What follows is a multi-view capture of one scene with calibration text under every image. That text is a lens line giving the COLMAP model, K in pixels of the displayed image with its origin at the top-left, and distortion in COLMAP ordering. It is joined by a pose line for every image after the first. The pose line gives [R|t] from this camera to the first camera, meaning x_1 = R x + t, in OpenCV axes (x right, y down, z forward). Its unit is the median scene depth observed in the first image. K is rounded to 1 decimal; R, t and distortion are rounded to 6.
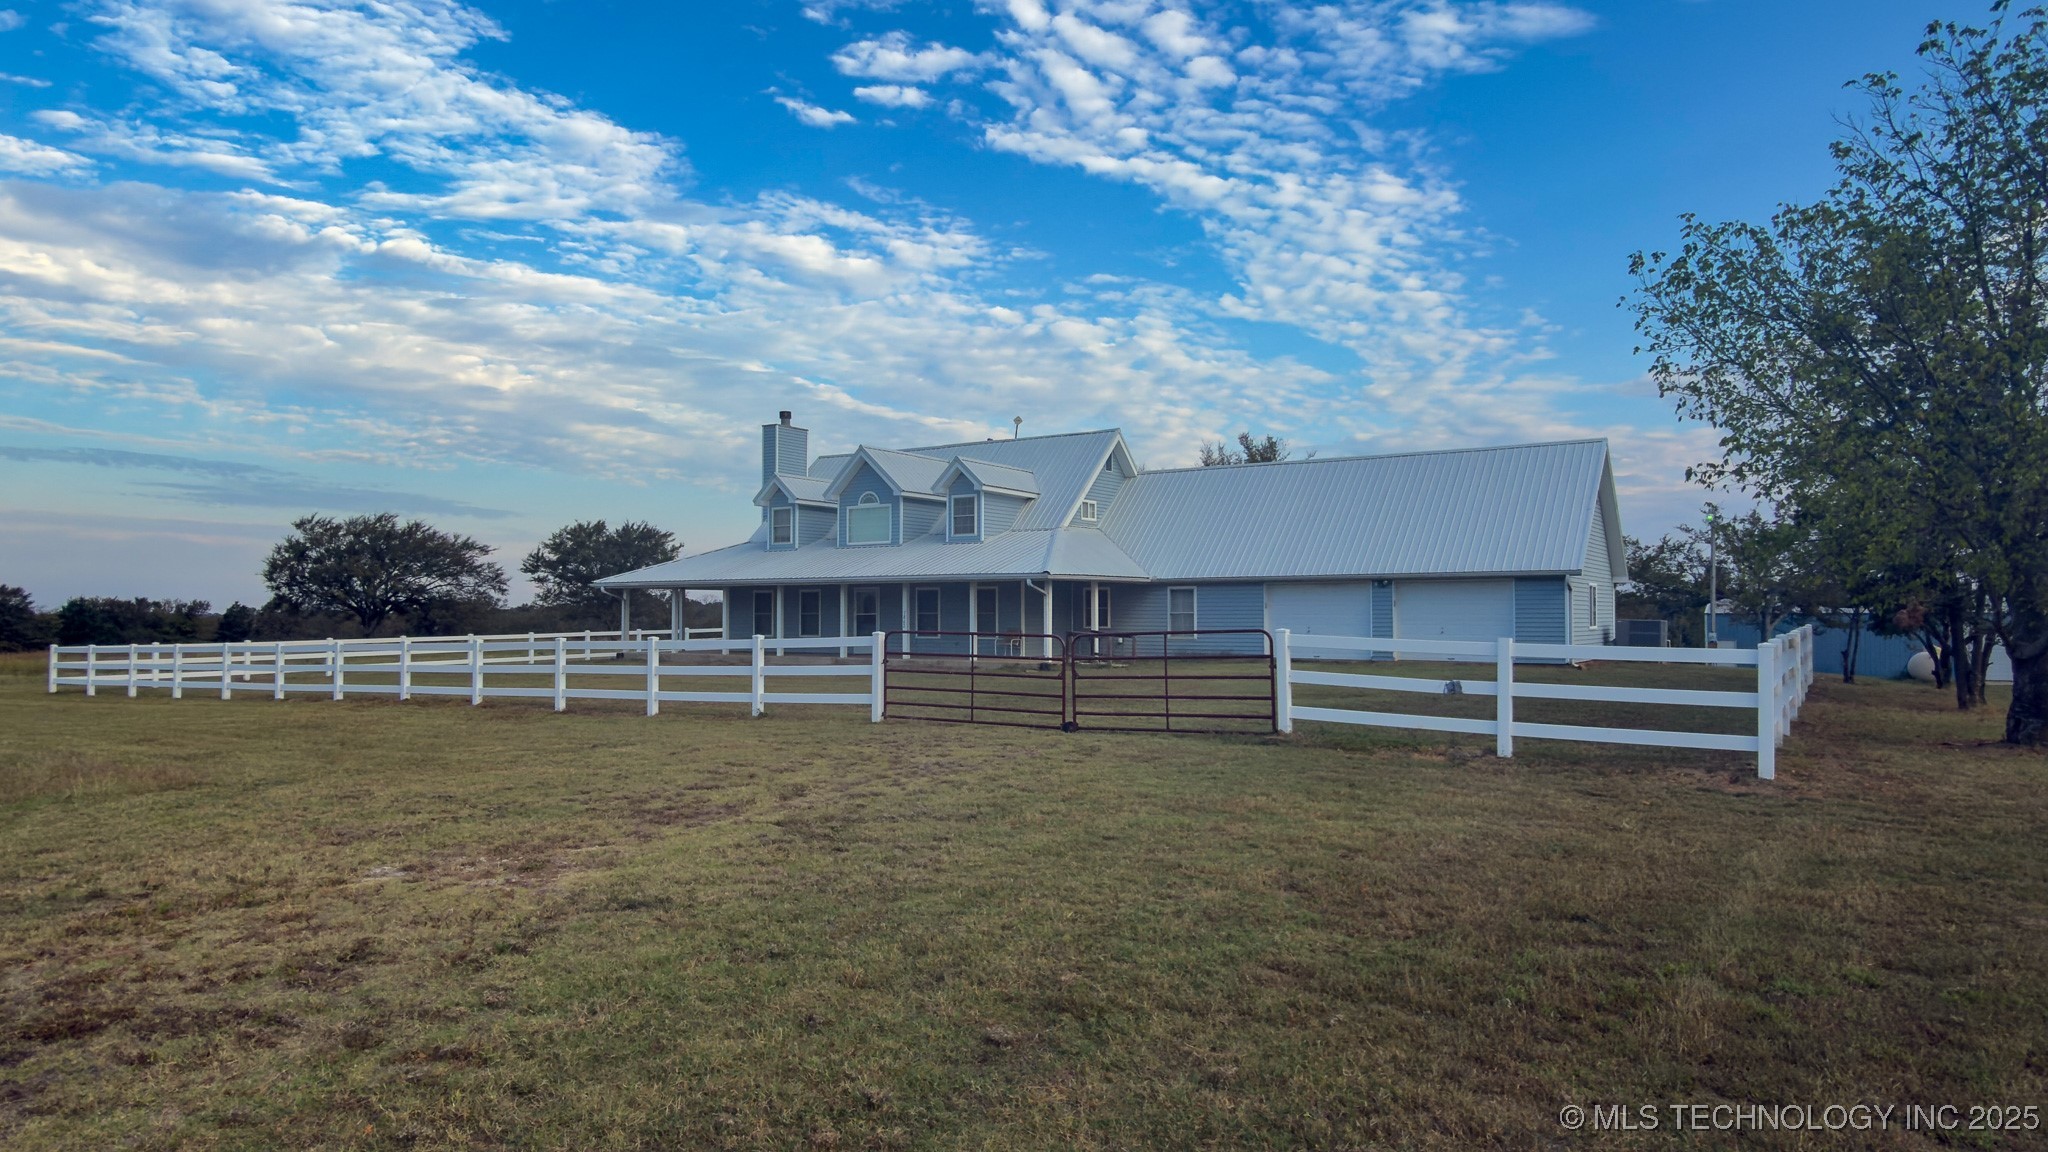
lens RADIAL K [[1260.9, 0, 1024.0], [0, 1260.9, 576.0], [0, 0, 1]] dist [-0.003181, -0.000243]
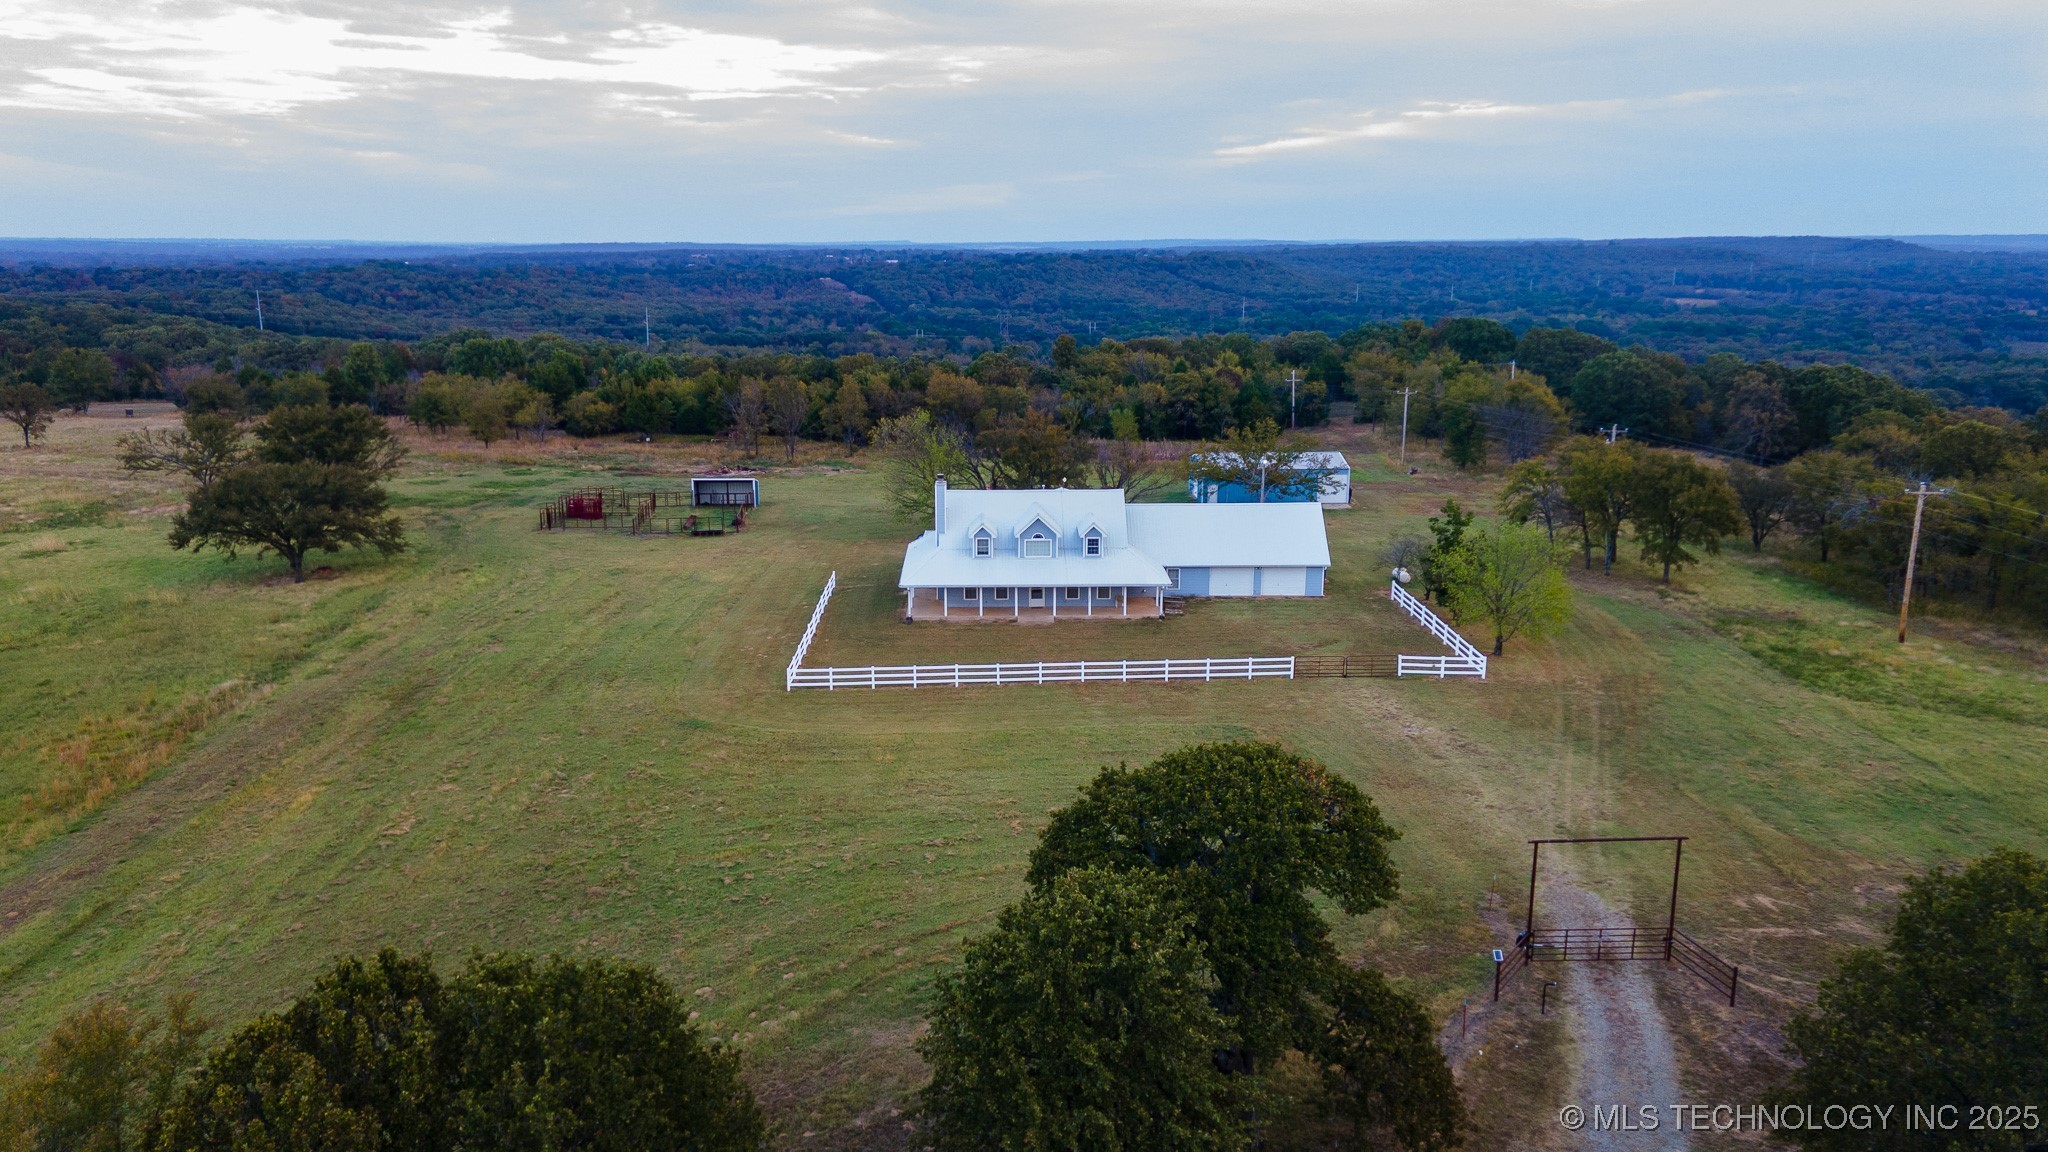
lens RADIAL K [[1475.0, 0, 1015.3], [0, 1475.0, 579.0], [0, 0, 1]] dist [-0.004895, 0.032274]
pose [[0.820159, -0.131742, 0.556761, -1.349820], [-0.015830, 0.967531, 0.252257, -0.538878], [-0.571916, -0.215705, 0.791444, -0.848377]]
